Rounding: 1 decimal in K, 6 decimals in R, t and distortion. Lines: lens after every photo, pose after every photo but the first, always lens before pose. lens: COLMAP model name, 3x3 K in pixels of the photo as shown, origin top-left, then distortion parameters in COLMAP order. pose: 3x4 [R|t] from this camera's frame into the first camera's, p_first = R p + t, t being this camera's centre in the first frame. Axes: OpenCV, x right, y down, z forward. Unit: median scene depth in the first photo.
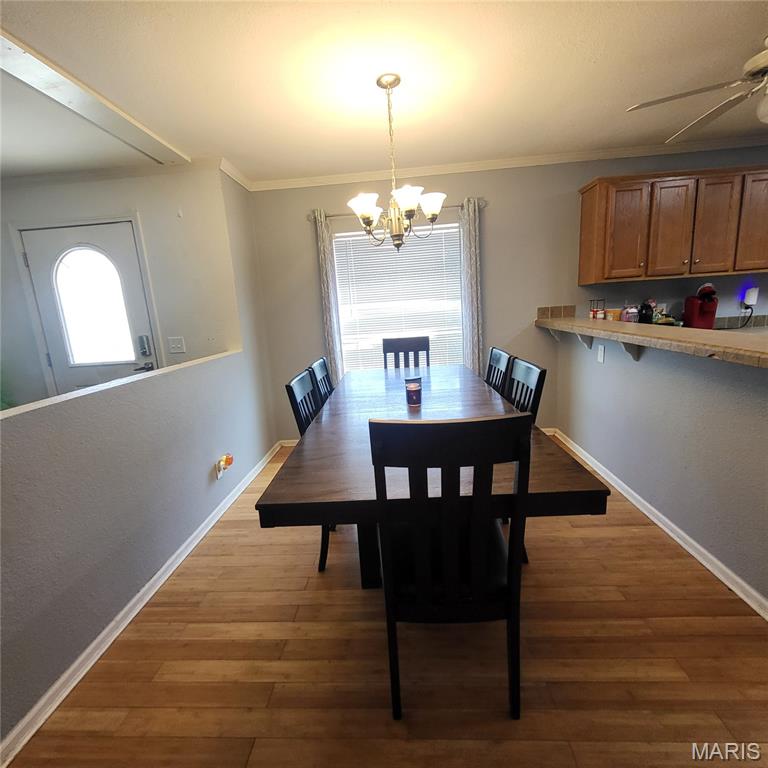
lens RADIAL K [[398.2, 0, 380.1], [0, 398.2, 384.2], [0, 0, 1]] dist [0.004701, -0.002759]
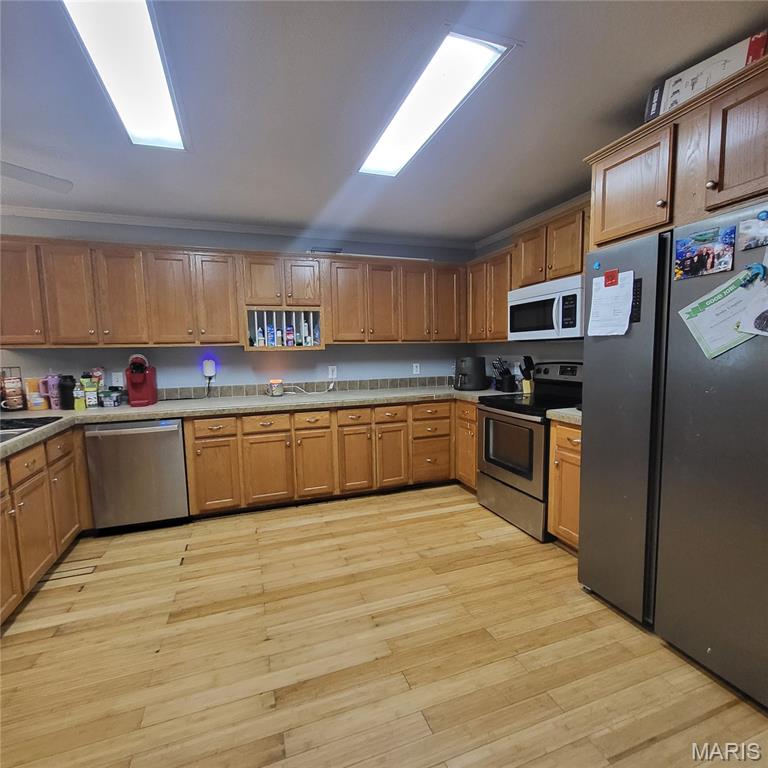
lens RADIAL K [[398.2, 0, 377.8], [0, 398.2, 387.3], [0, 0, 1]] dist [0.004701, -0.002759]
pose [[0.921463, 0.015733, 0.388146, 0.960758], [0.032972, 0.992406, -0.118503, -0.032167], [-0.387063, 0.121994, 0.913947, -0.131021]]
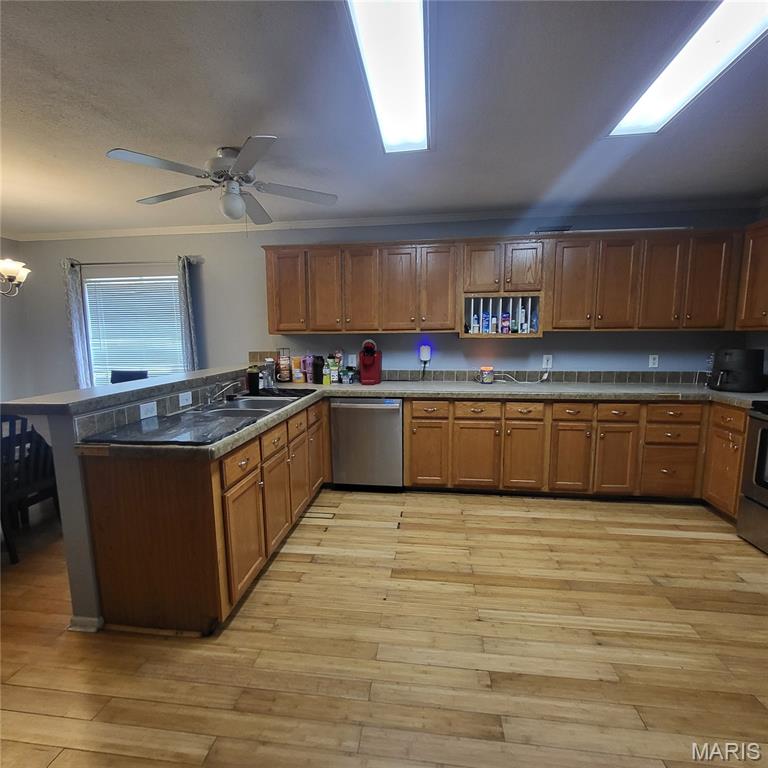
lens RADIAL K [[398.2, 0, 379.8], [0, 398.2, 387.3], [0, 0, 1]] dist [0.004701, -0.002759]
pose [[0.995658, 0.070762, -0.060484, 0.904204], [-0.075062, 0.994572, -0.072054, -0.035351], [0.055057, 0.076282, 0.995565, -0.124632]]
